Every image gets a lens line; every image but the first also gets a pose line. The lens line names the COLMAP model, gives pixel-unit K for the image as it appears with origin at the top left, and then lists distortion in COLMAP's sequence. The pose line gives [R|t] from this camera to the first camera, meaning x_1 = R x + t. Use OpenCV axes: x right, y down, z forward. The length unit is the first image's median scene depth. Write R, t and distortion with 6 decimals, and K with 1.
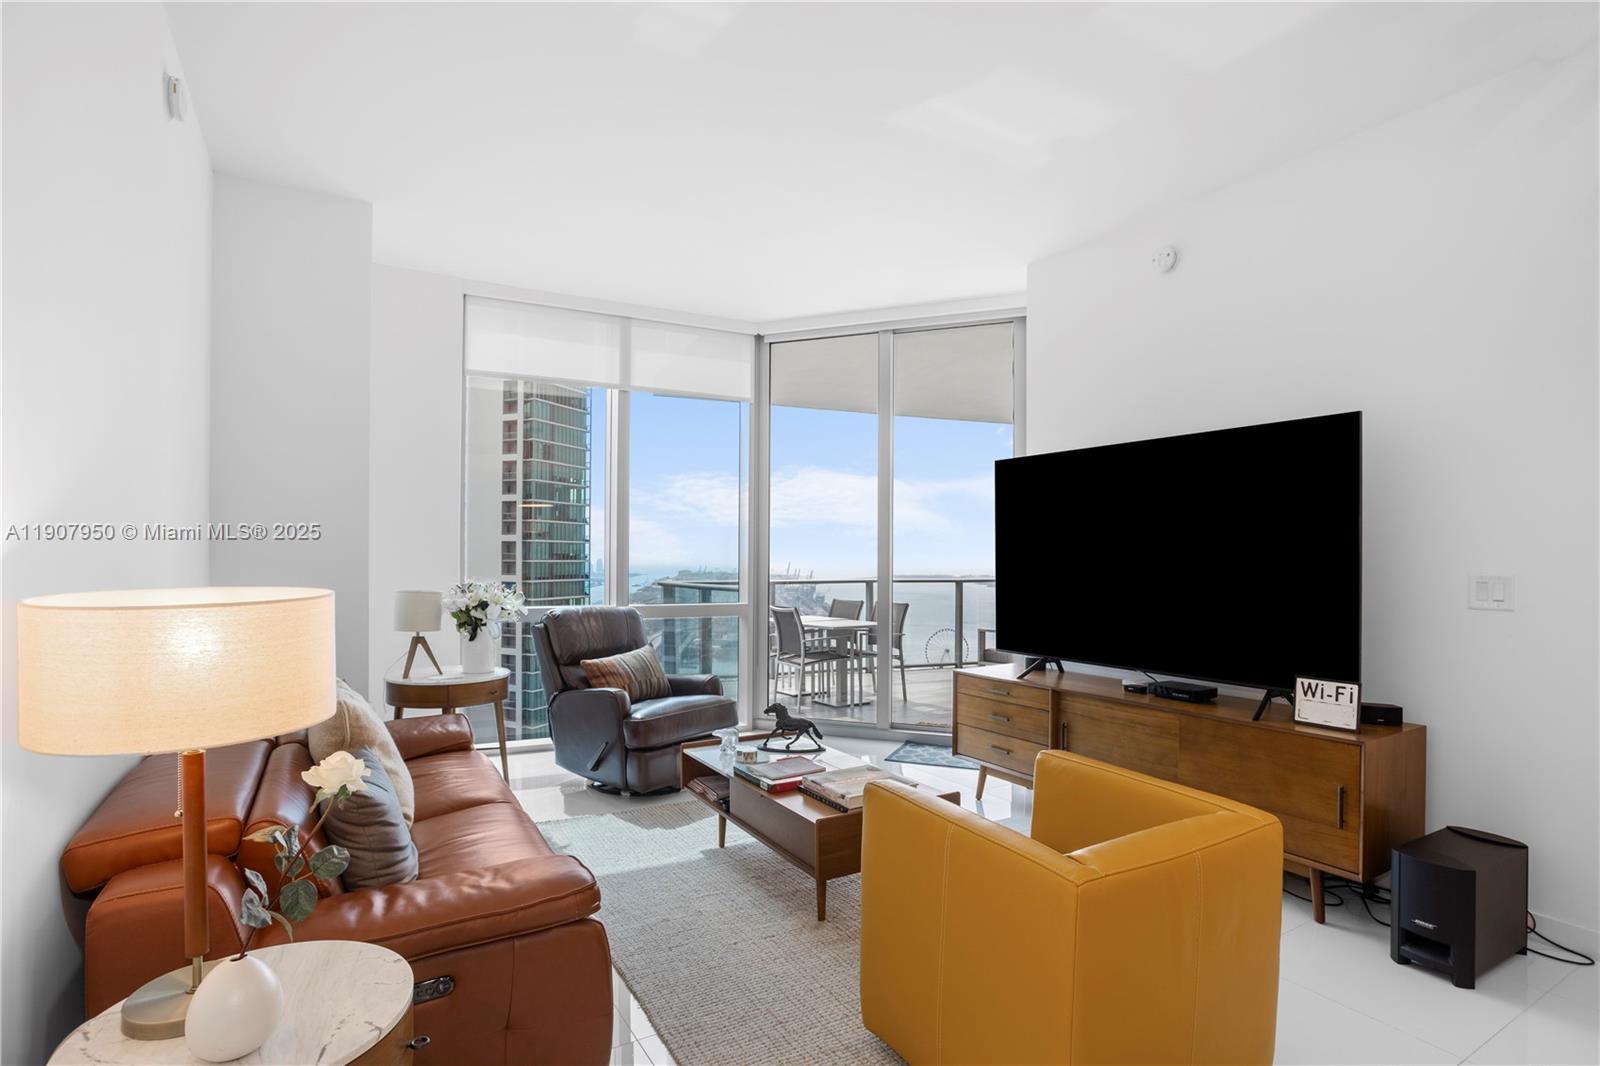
lens RADIAL K [[824.2, 0, 803.5], [0, 824.2, 538.1], [0, 0, 1]] dist [0.003834, 0.002863]
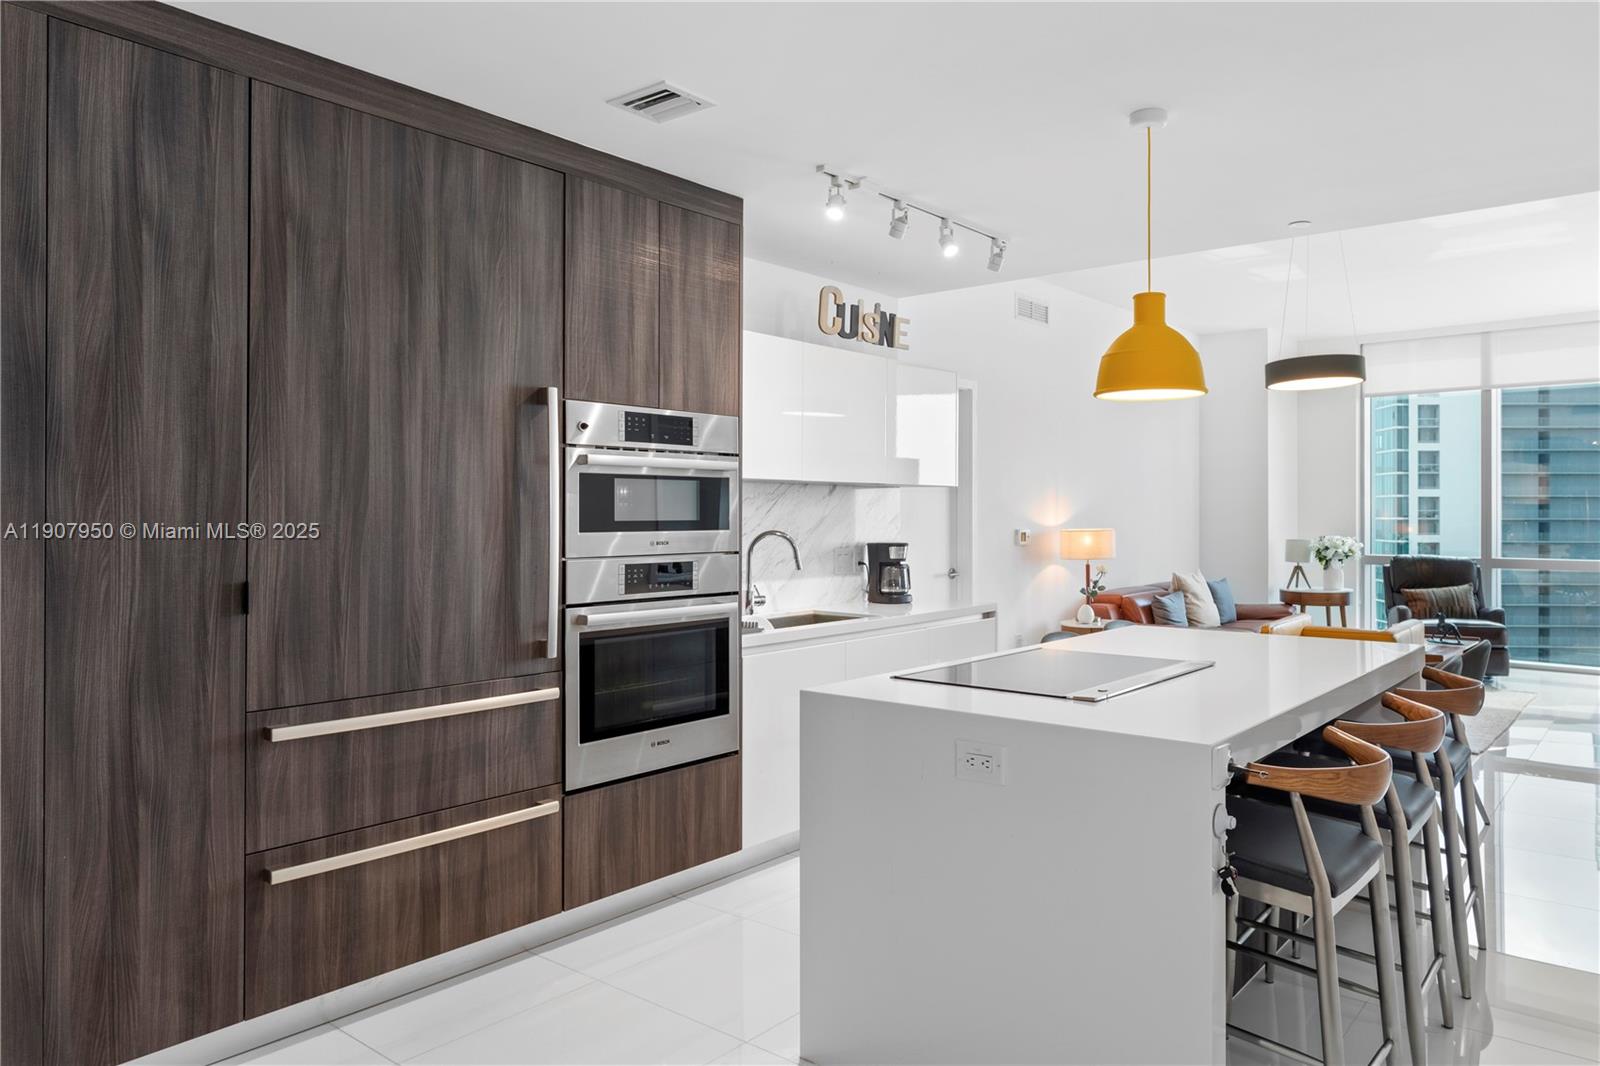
lens RADIAL K [[1094.2, 0, 809.3], [0, 1094.2, 519.0], [0, 0, 1]] dist [0.000694, 0.008275]
pose [[0.358575, 0.009691, -0.933451, 1.301271], [0.020023, 0.999636, 0.018070, -0.039630], [0.933286, -0.025170, 0.358250, -0.777583]]
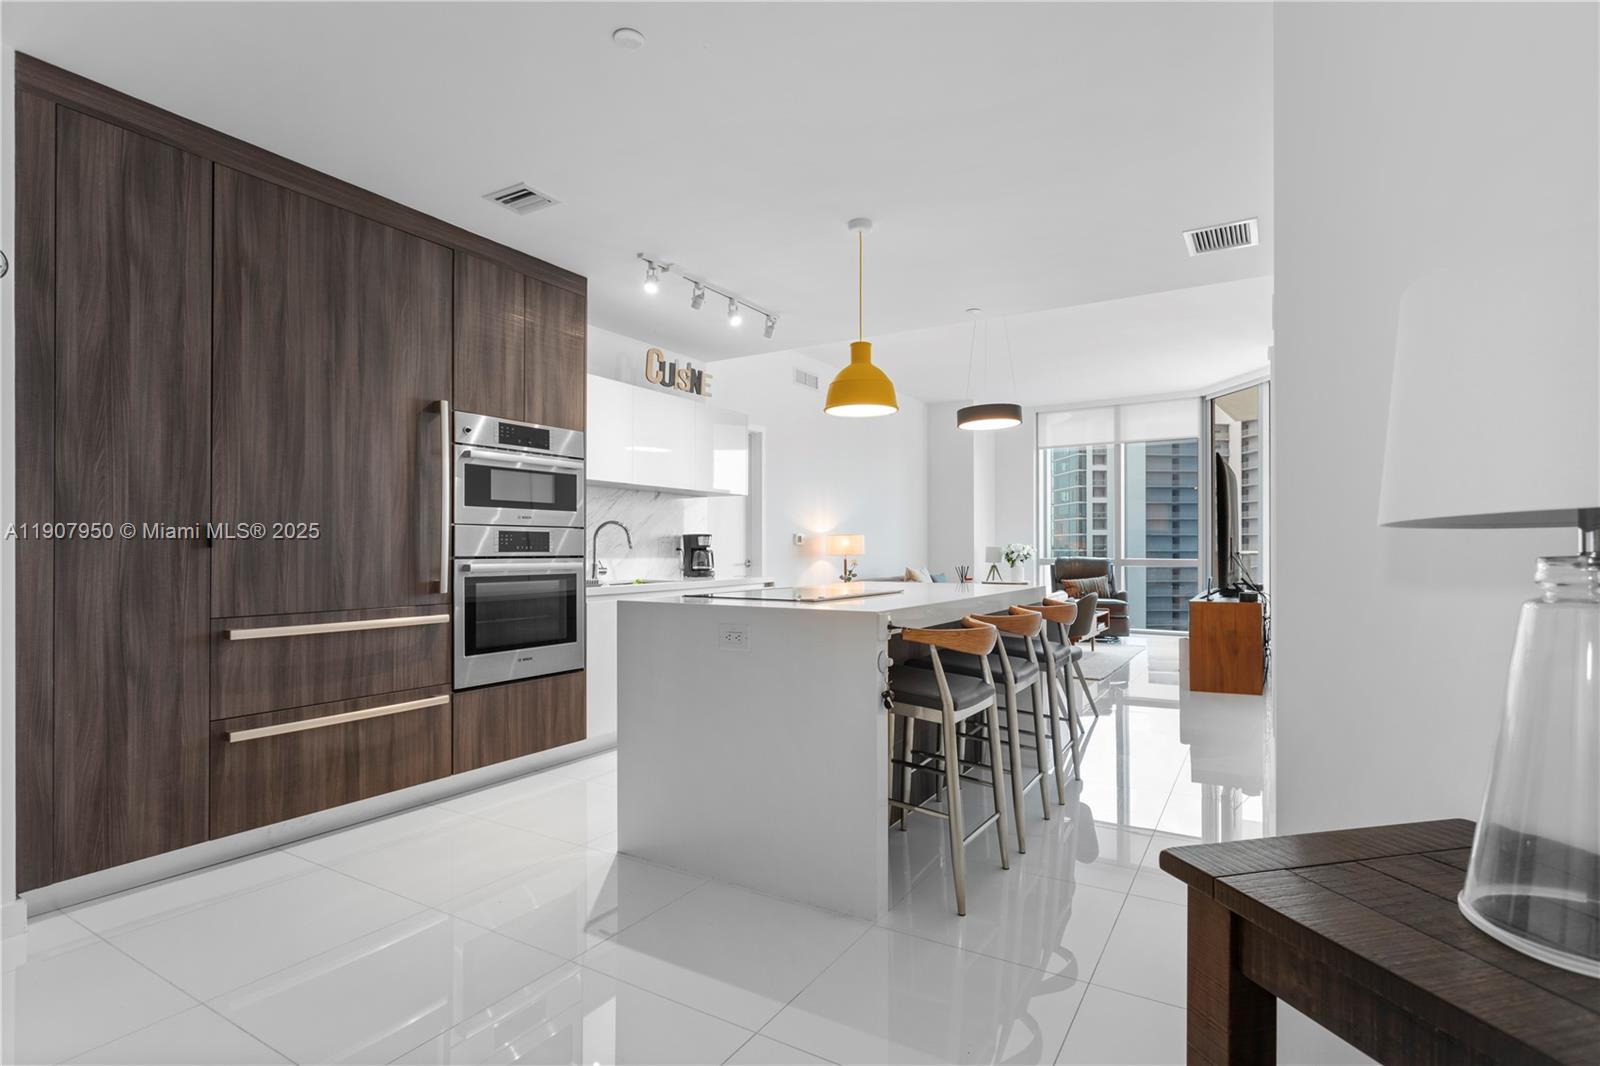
lens RADIAL K [[824.2, 0, 753.1], [0, 824.2, 553.8], [0, 0, 1]] dist [0.003834, 0.002863]
pose [[0.458875, 0.002684, -0.888497, 1.389888], [0.021498, 0.999669, 0.014123, 0.034551], [0.888241, -0.025582, 0.458665, -0.773350]]
